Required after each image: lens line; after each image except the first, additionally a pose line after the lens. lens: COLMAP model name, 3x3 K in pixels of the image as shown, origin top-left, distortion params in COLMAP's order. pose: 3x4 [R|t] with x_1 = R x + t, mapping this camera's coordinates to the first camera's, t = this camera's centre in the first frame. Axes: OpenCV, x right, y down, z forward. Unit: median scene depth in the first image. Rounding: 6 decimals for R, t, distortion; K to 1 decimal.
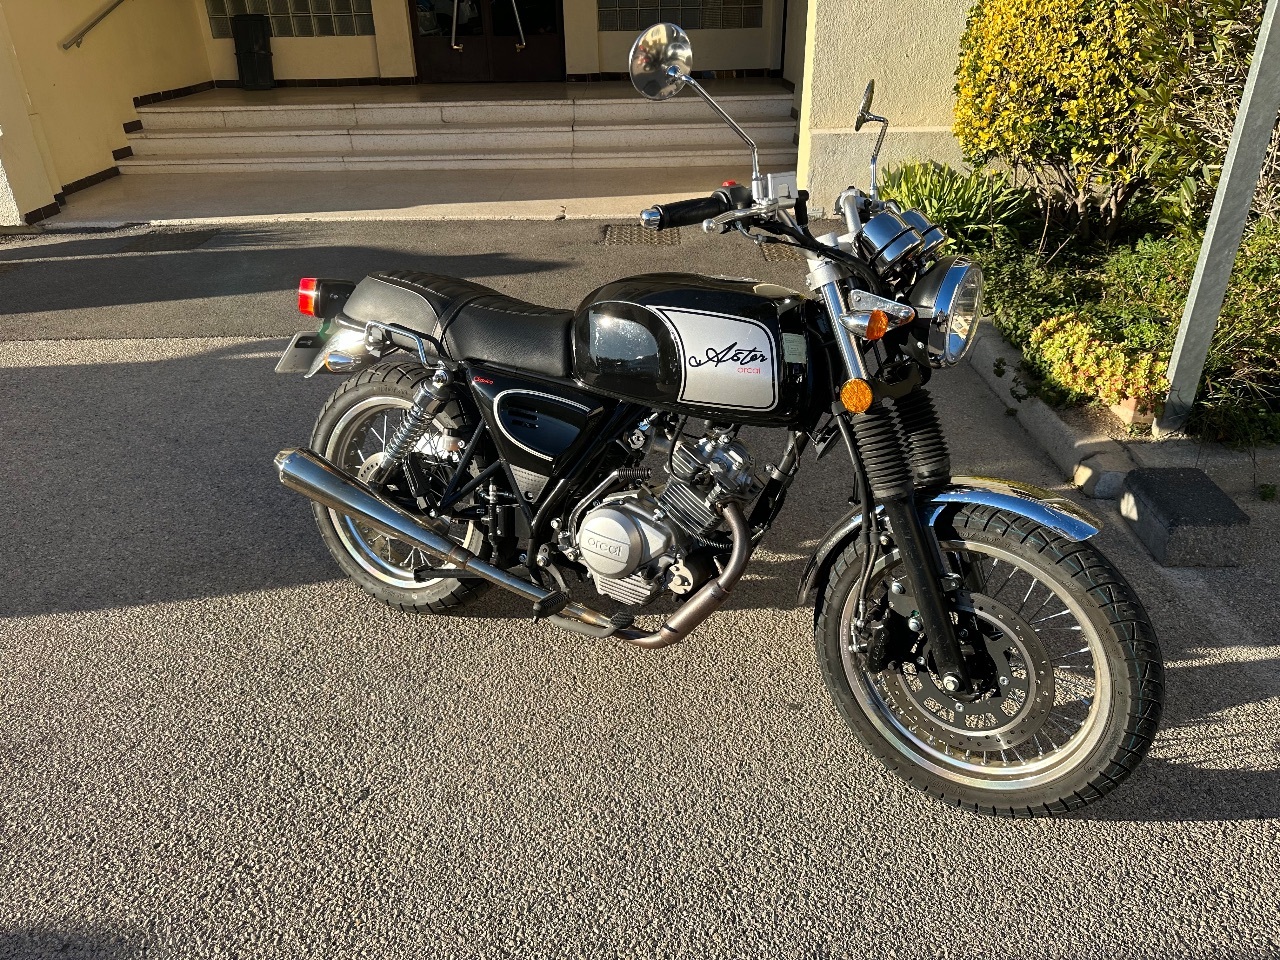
lens RADIAL K [[901.4, 0, 631.1], [0, 901.4, 475.1], [0, 0, 1]] dist [0.020256, -0.031318]
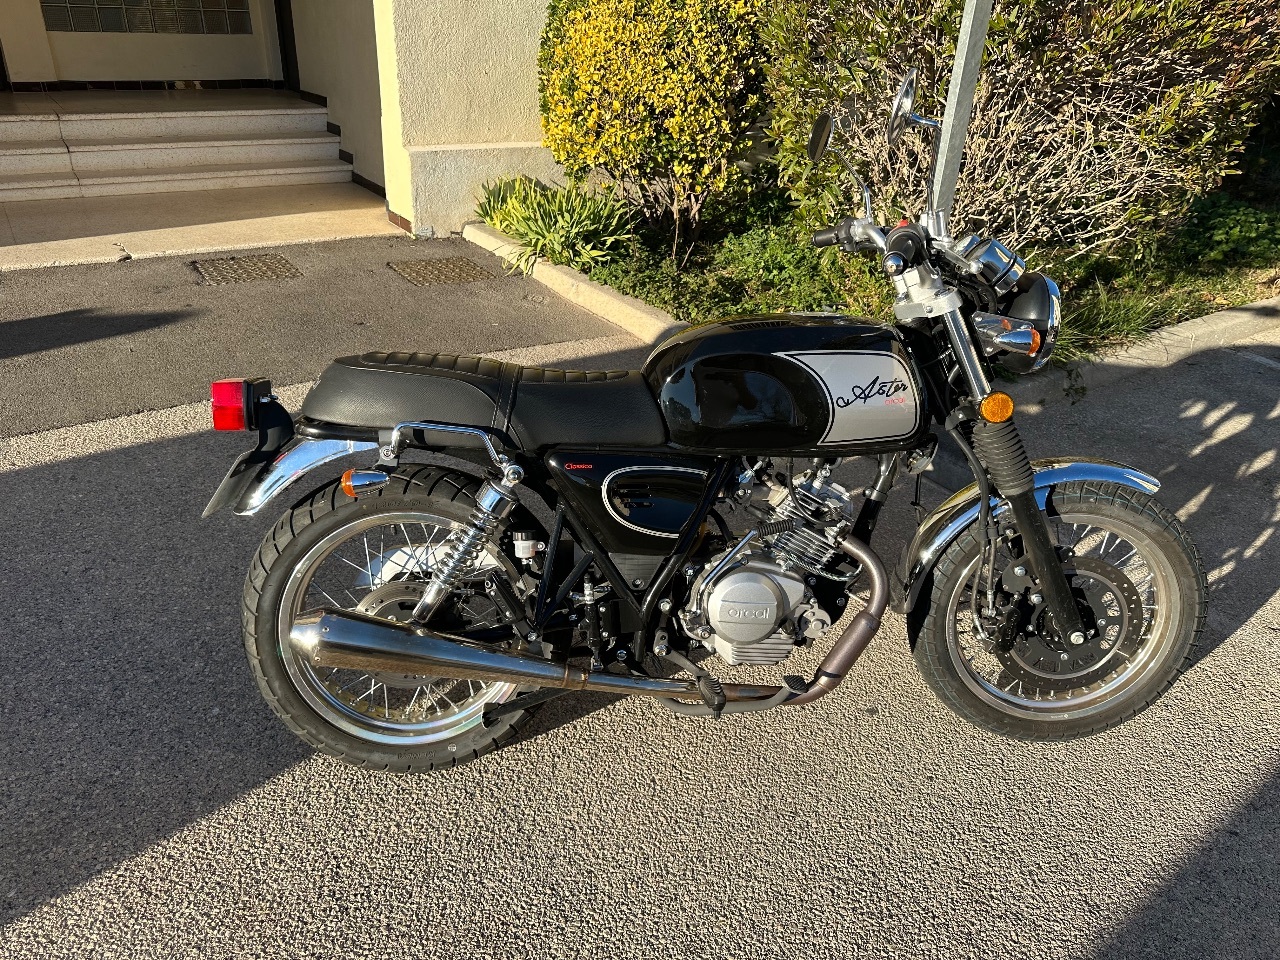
lens RADIAL K [[905.5, 0, 640.0], [0, 905.5, 480.0], [0, 0, 1]] dist [0.016453, -0.027369]
pose [[0.823087, -0.211612, 0.527018, -0.469152], [0.214213, 0.975123, 0.056986, -0.105804], [-0.525967, 0.065989, 0.847941, 0.206402]]
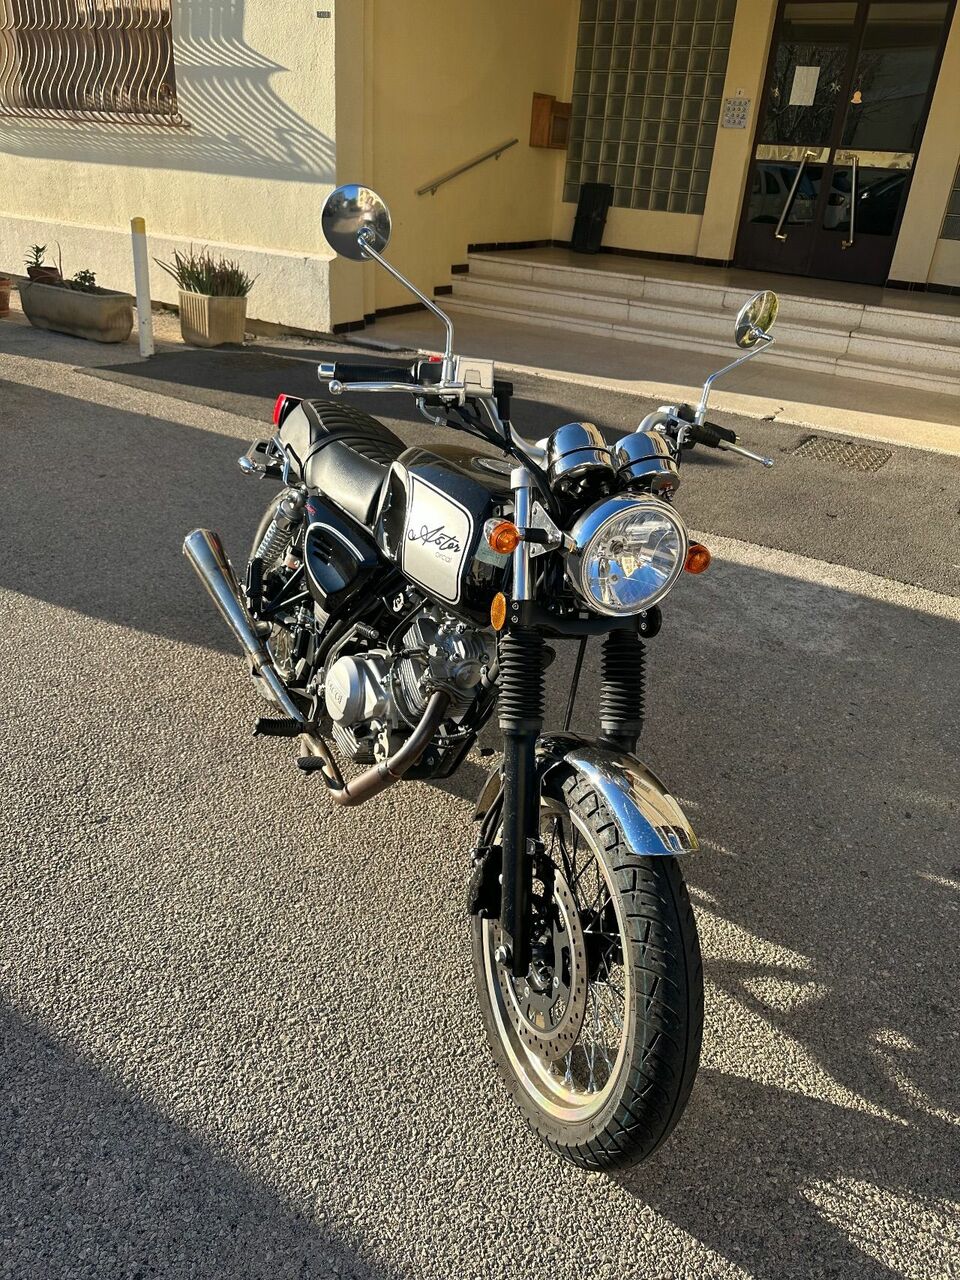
lens RADIAL K [[905.5, 0, 472.8], [0, 905.5, 633.8], [0, 0, 1]] dist [0.016453, -0.027369]
pose [[0.836916, 0.314376, -0.448039, 0.435087], [-0.324907, 0.944113, 0.055546, -0.072900], [0.440462, 0.099084, 0.892287, 0.115936]]
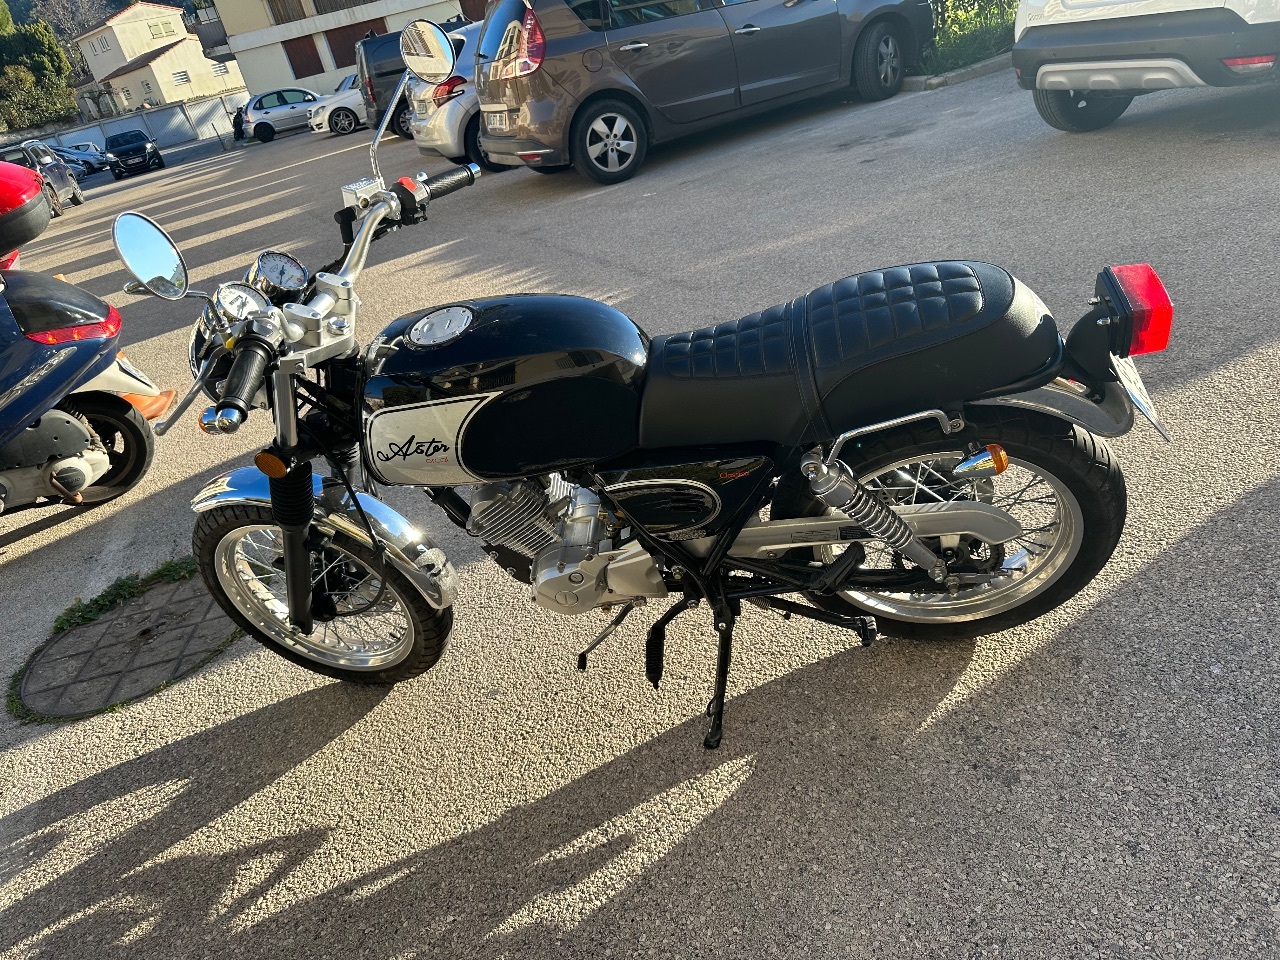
lens RADIAL K [[905.5, 0, 640.0], [0, 905.5, 480.0], [0, 0, 1]] dist [0.016453, -0.027369]
pose [[-0.910780, 0.355518, -0.209967, 0.139574], [0.034576, 0.572414, 0.819235, -0.647392], [0.411441, 0.738884, -0.533636, 1.264689]]
